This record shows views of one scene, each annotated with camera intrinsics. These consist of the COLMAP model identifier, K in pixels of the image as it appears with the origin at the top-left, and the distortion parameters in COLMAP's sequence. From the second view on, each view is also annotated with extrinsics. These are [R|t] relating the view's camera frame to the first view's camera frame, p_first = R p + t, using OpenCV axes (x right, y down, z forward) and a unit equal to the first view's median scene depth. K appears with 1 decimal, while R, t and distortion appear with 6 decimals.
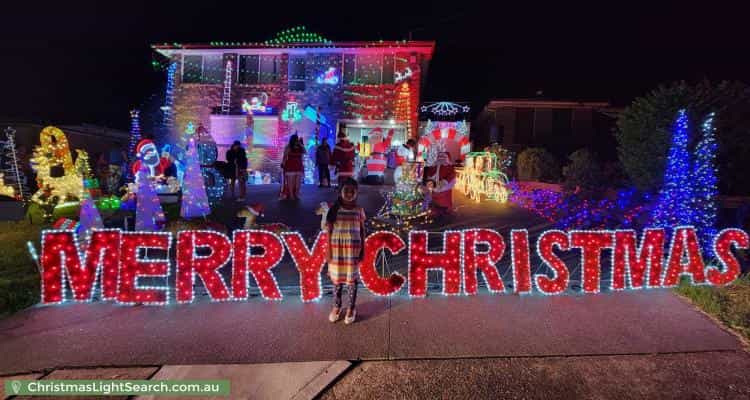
lens RADIAL K [[306.8, 0, 372.7], [0, 306.8, 197.2], [0, 0, 1]] dist [-0.000800, 0.000034]
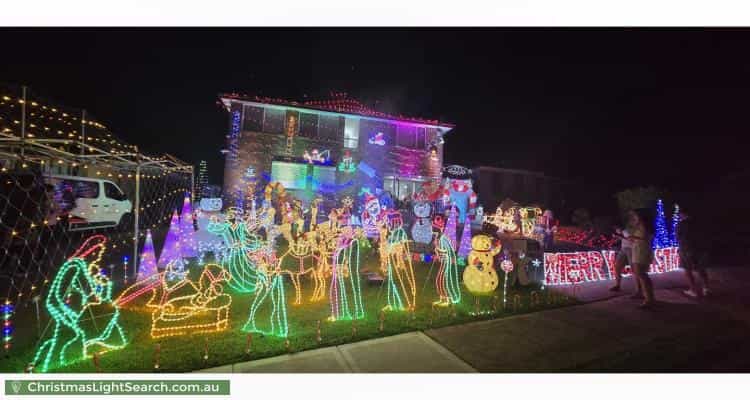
lens RADIAL K [[306.8, 0, 372.7], [0, 306.8, 197.2], [0, 0, 1]] dist [-0.000800, 0.000034]
pose [[0.938352, 0.032307, 0.344168, -1.132667], [0.006702, 0.993736, -0.111555, -0.025235], [-0.345616, 0.106984, 0.932258, -0.291604]]
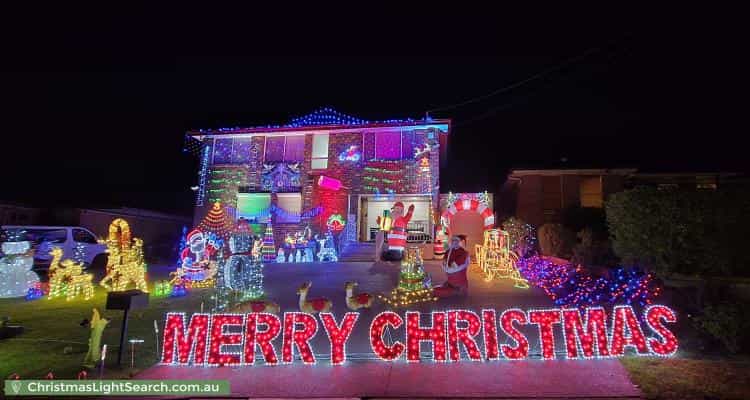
lens RADIAL K [[356.1, 0, 374.5], [0, 356.1, 196.1], [0, 0, 1]] dist [-0.001589, -0.000054]
pose [[0.996803, -0.031195, -0.073558, 0.043822], [0.016450, 0.981035, -0.193130, -0.038408], [0.078187, 0.191303, 0.978412, -0.278748]]
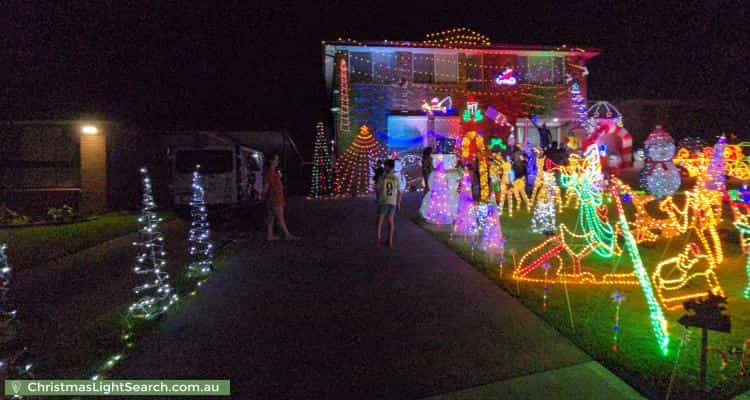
lens RADIAL K [[356.1, 0, 374.5], [0, 356.1, 196.1], [0, 0, 1]] dist [-0.001589, -0.000054]
pose [[0.966396, -0.073274, 0.246392, -1.707223], [0.079407, 0.996729, -0.015037, -0.026241], [-0.244484, 0.034097, 0.969054, -0.065677]]
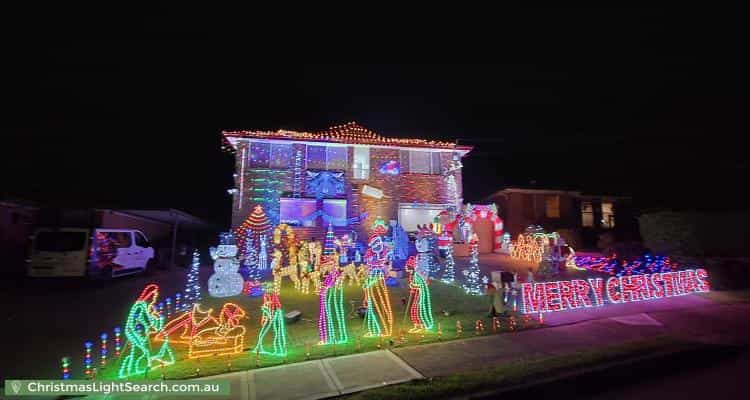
lens RADIAL K [[368.6, 0, 383.8], [0, 368.6, 203.3], [0, 0, 1]] dist [-0.002268, -0.000471]
pose [[0.957250, -0.000014, 0.289263, -1.113264], [0.049844, 0.985050, -0.164899, -0.039722], [-0.284936, 0.172268, 0.942940, -0.625883]]
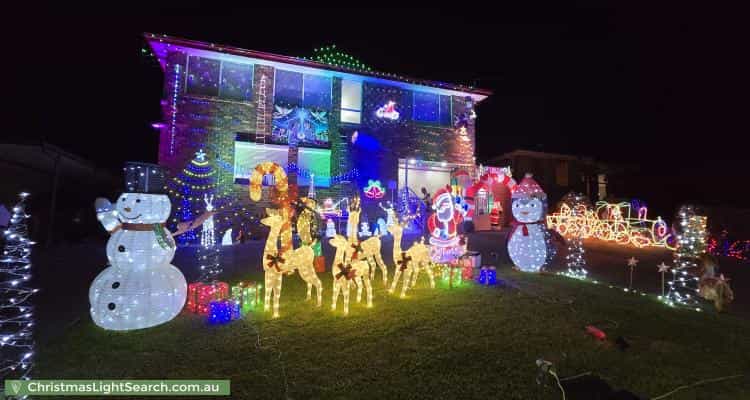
lens RADIAL K [[356.1, 0, 374.5], [0, 356.1, 196.1], [0, 0, 1]] dist [-0.001589, -0.000054]
pose [[0.899640, 0.012167, 0.436462, -1.198031], [0.039773, 0.993172, -0.109666, -0.068926], [-0.434816, 0.116020, 0.893014, 0.238480]]
